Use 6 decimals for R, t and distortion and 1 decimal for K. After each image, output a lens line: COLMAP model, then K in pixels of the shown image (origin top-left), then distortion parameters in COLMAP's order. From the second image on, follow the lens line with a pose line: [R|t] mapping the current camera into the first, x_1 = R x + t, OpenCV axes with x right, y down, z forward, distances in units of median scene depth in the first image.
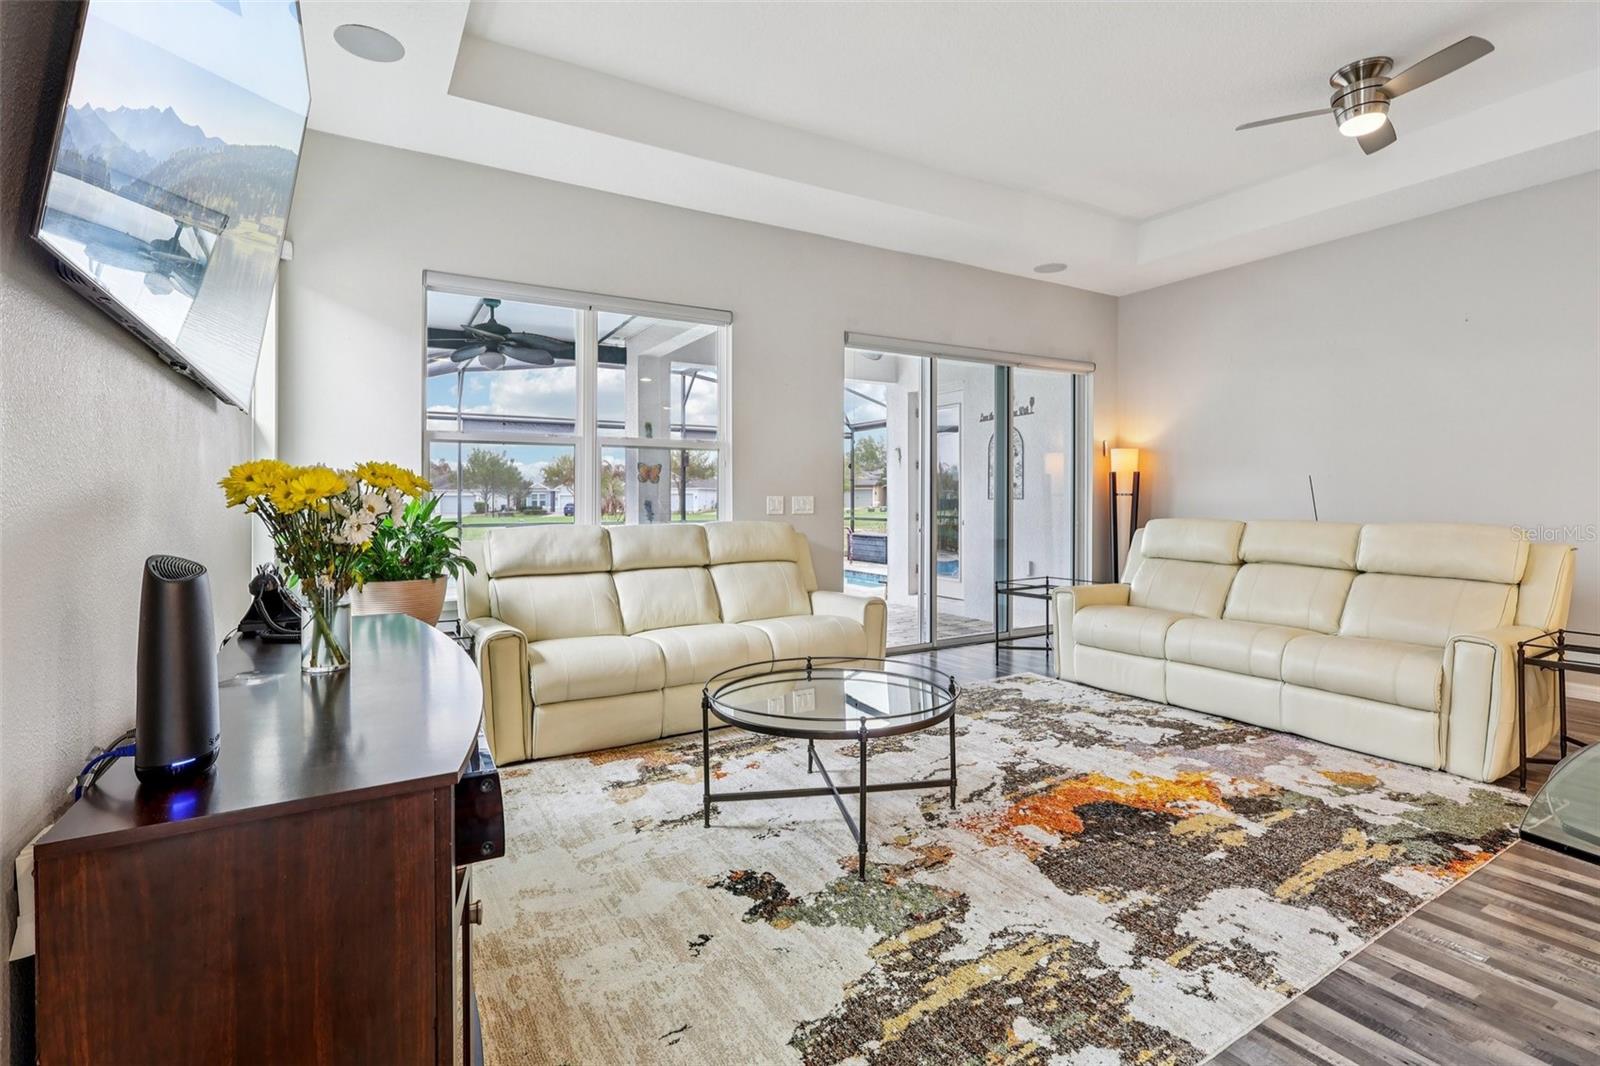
lens RADIAL K [[742.7, 0, 804.9], [0, 742.7, 507.1], [0, 0, 1]] dist [-0.004277, 0.001295]
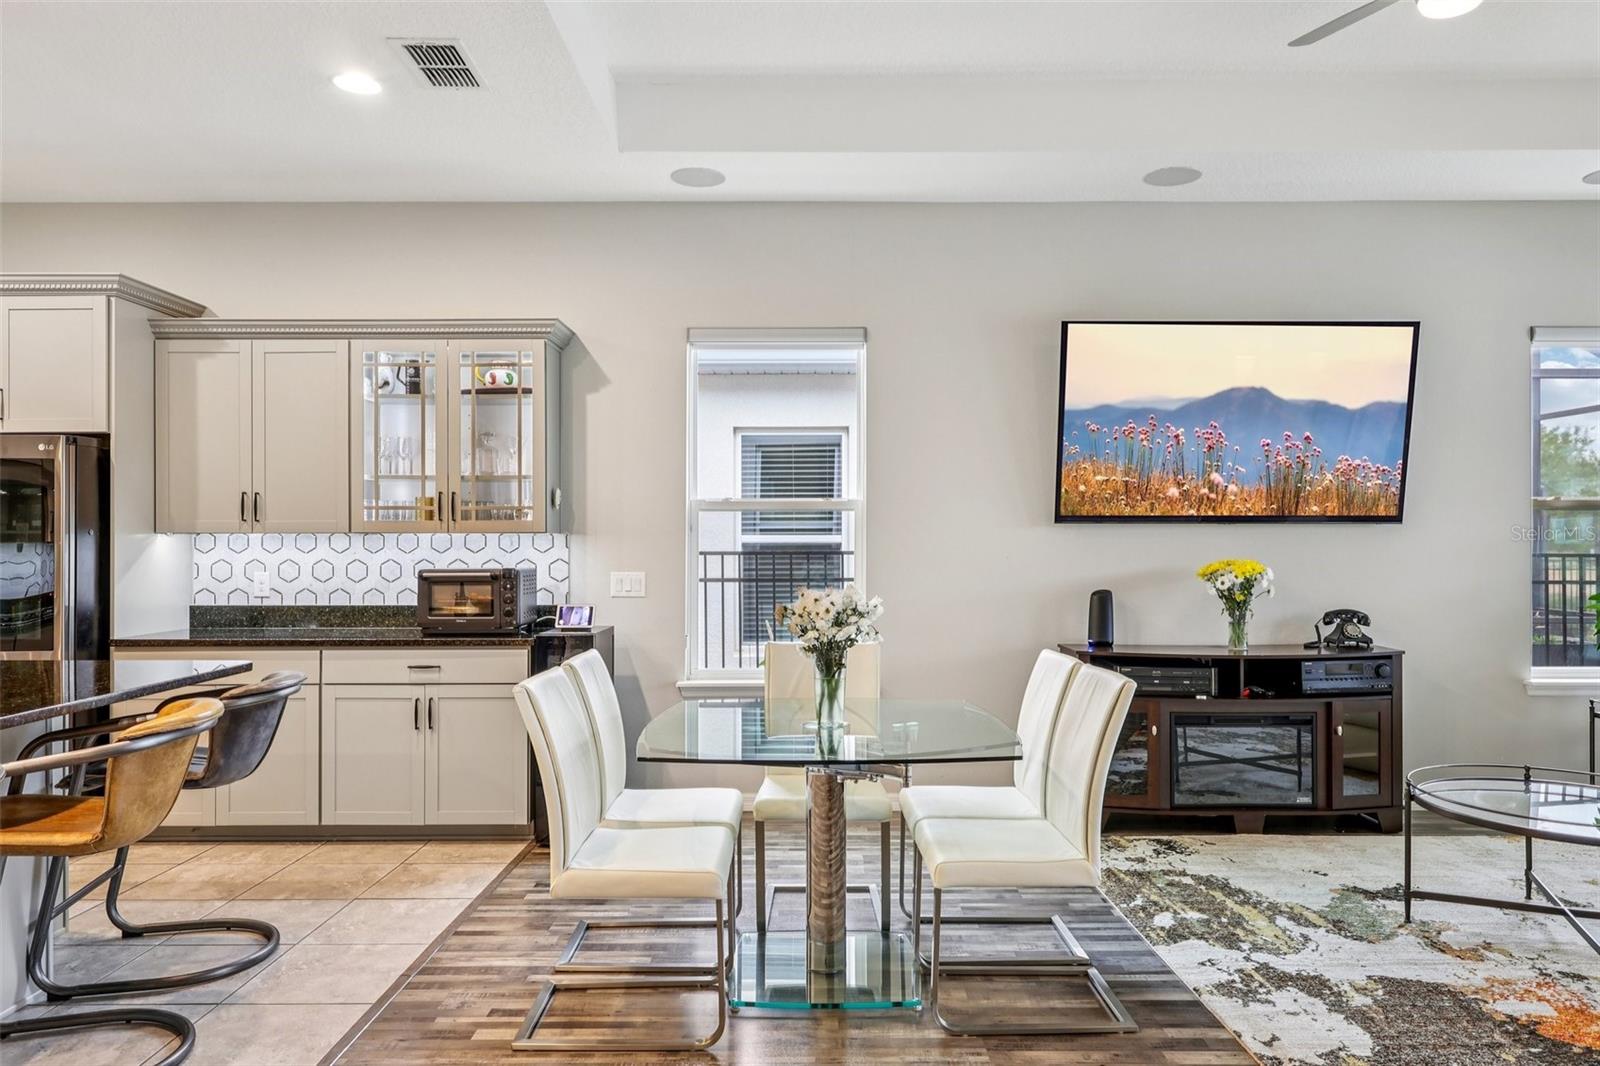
lens RADIAL K [[1076.0, 0, 803.1], [0, 1076.0, 541.2], [0, 0, 1]] dist [0.013101, -0.005553]
pose [[-0.509233, 0.001978, -0.860626, 1.924791], [-0.005588, 0.999969, 0.005604, -0.085785], [0.860611, 0.007663, -0.509206, 1.010670]]
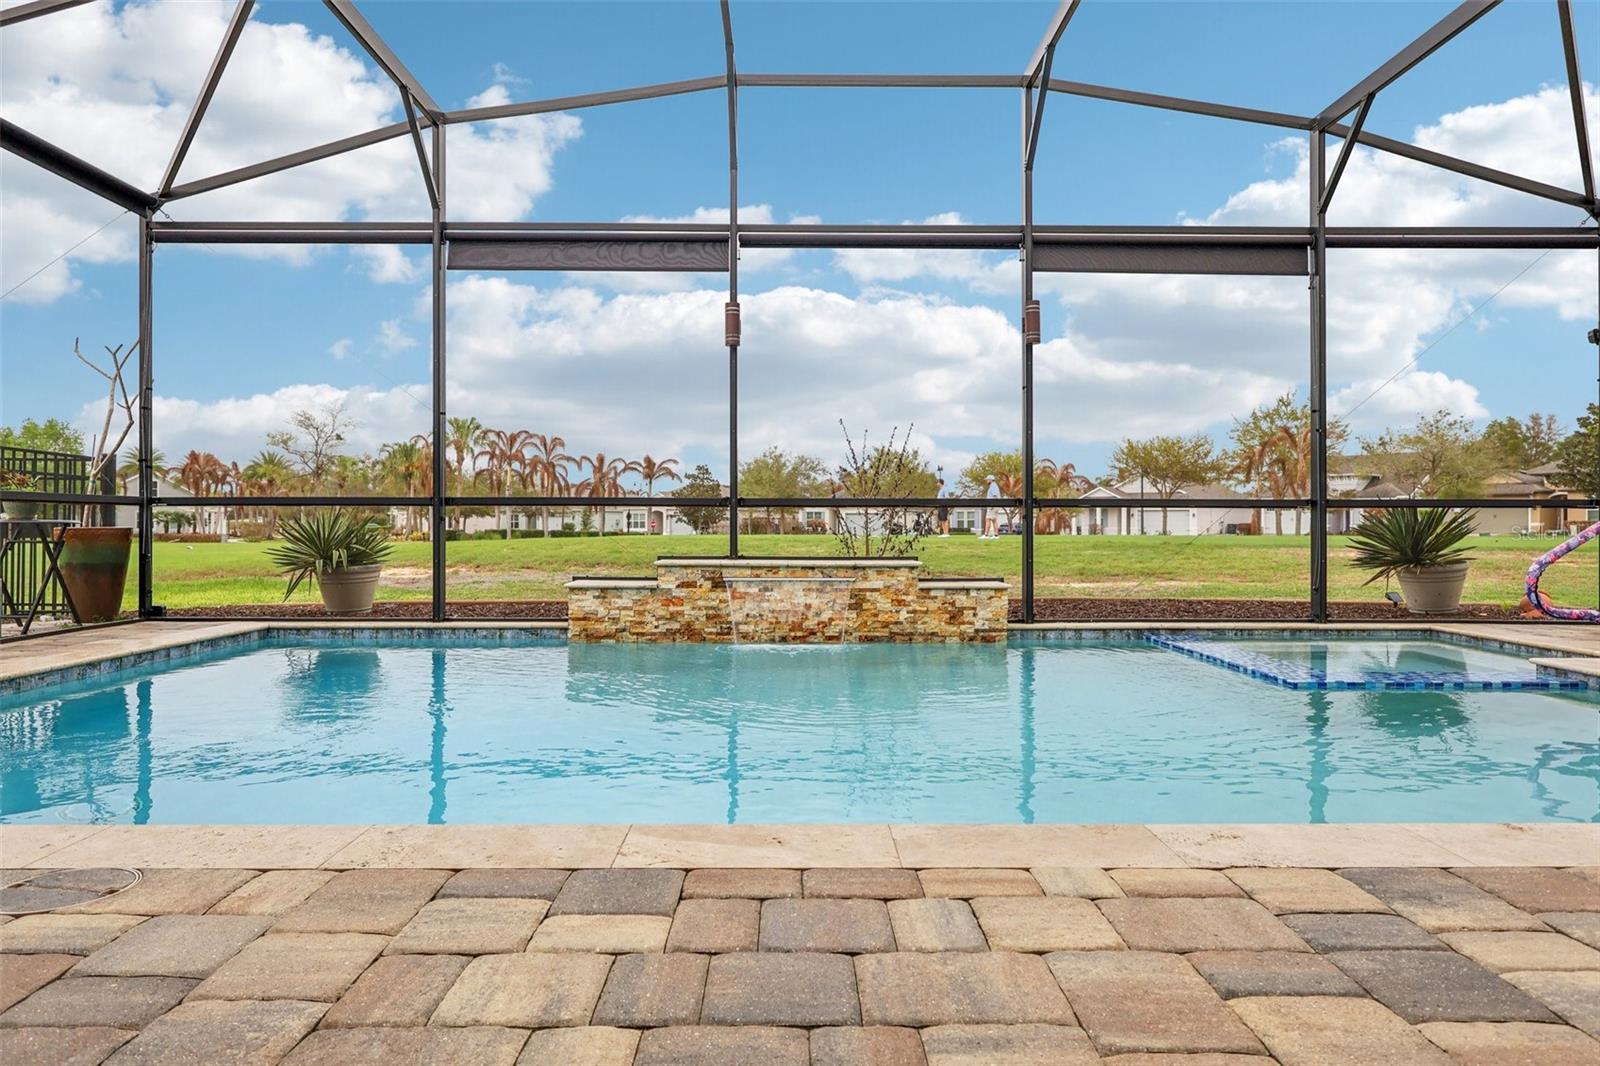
lens RADIAL K [[999.4, 0, 815.1], [0, 999.4, 518.9], [0, 0, 1]] dist [0.000645, 0.002585]
pose [[0.872311, 0.004982, -0.488925, -0.132699], [-0.012365, 0.999853, -0.011874, 0.244858], [0.488794, 0.016404, 0.872245, 3.795175]]
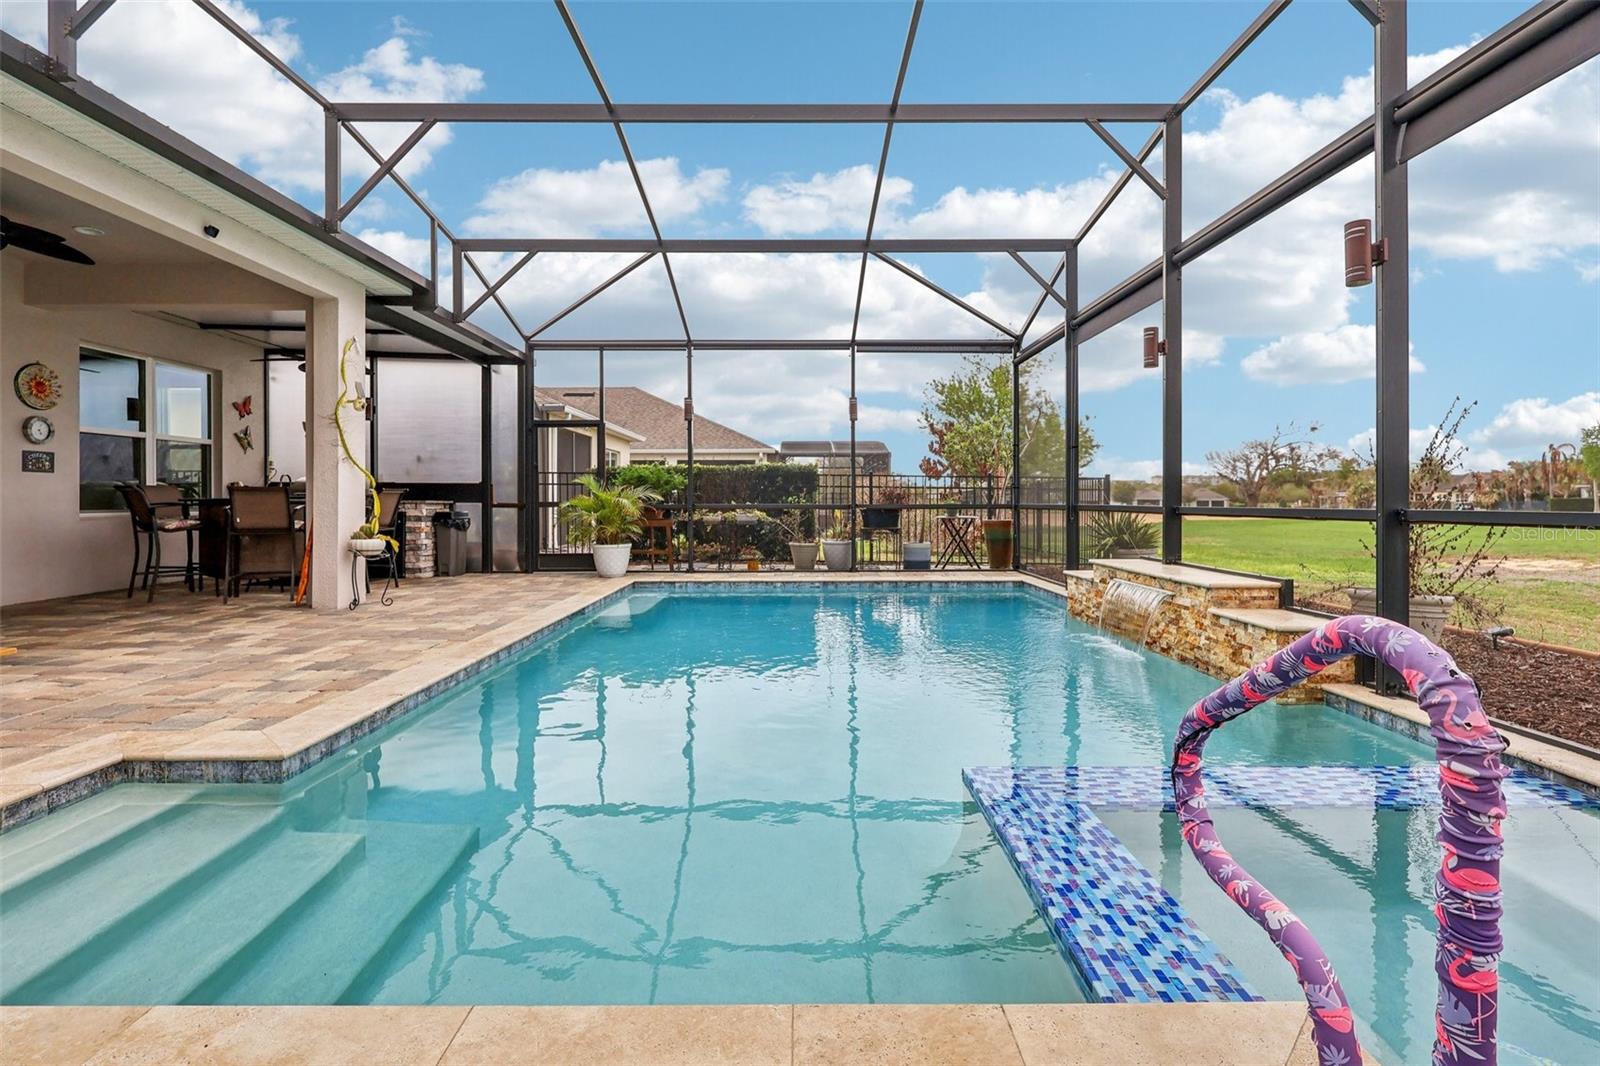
lens RADIAL K [[742.7, 0, 783.3], [0, 742.7, 497.1], [0, 0, 1]] dist [-0.004277, 0.001295]
pose [[-0.500974, 0.002229, -0.865459, 0.965064], [-0.004619, 0.999976, 0.005248, 0.098894], [0.865450, 0.006627, -0.500952, 6.695139]]
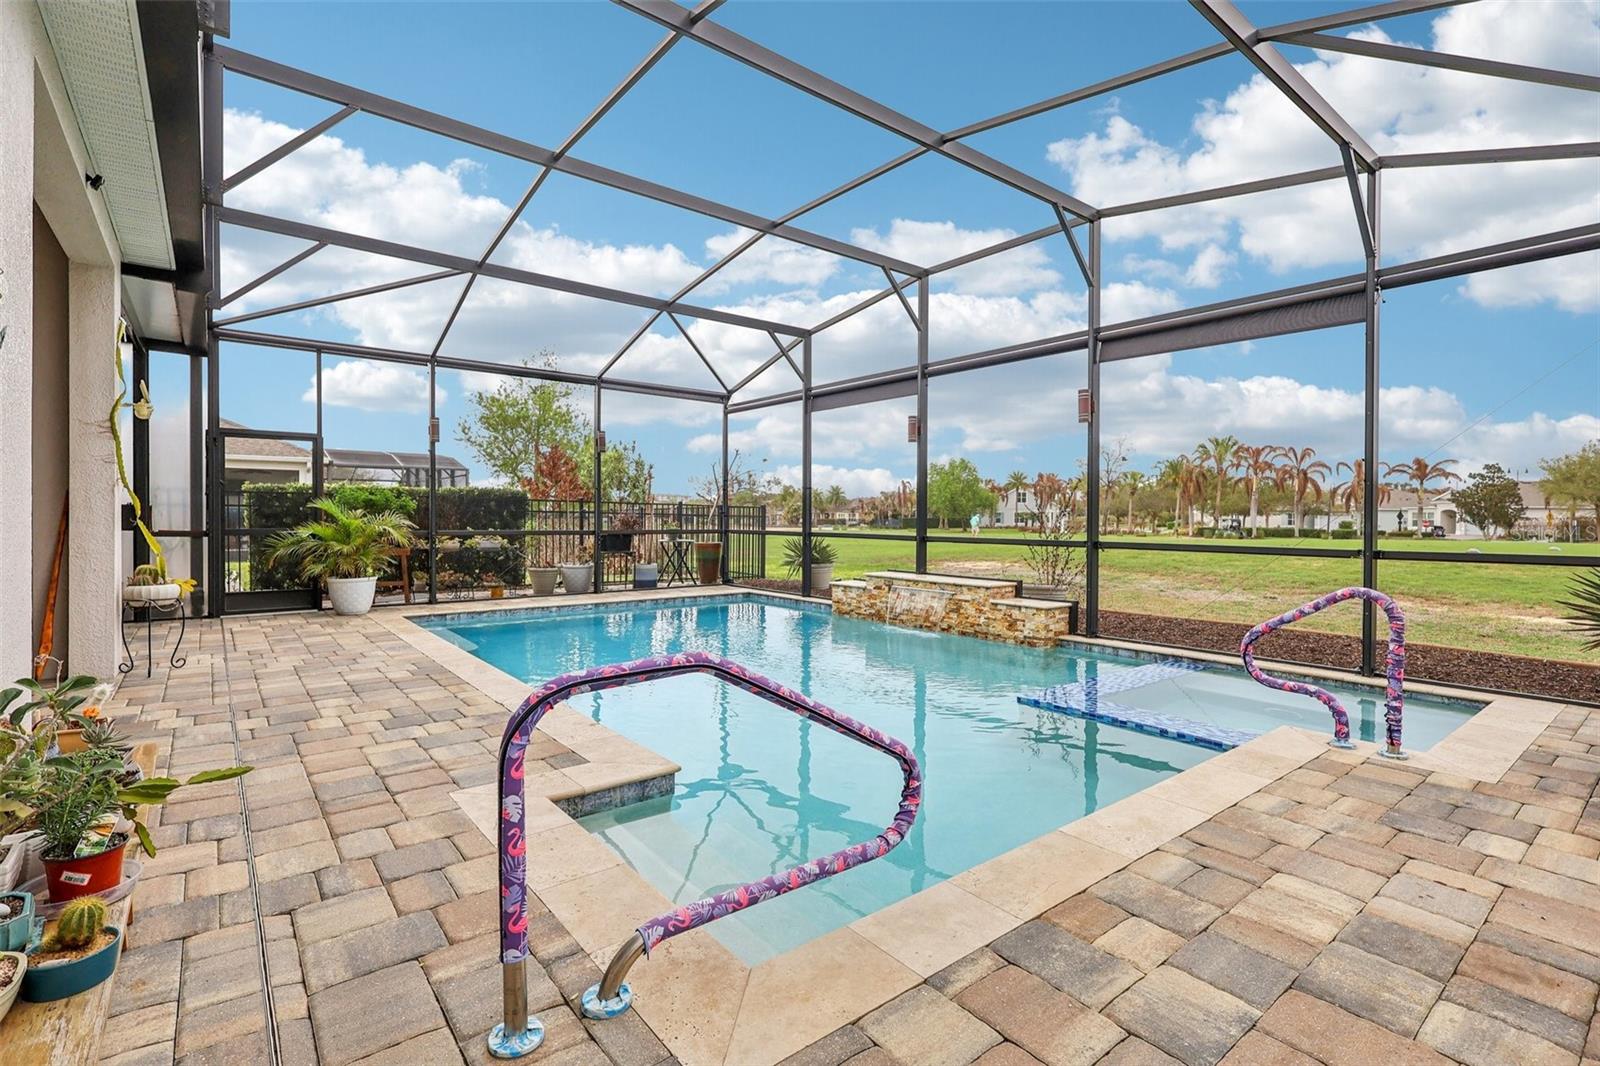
lens RADIAL K [[742.7, 0, 777.9], [0, 742.7, 515.6], [0, 0, 1]] dist [-0.004277, 0.001295]
pose [[0.134910, 0.004929, -0.990846, 1.824079], [-0.016939, 0.999853, 0.002668, 0.033849], [0.990713, 0.016424, 0.134973, 5.276939]]
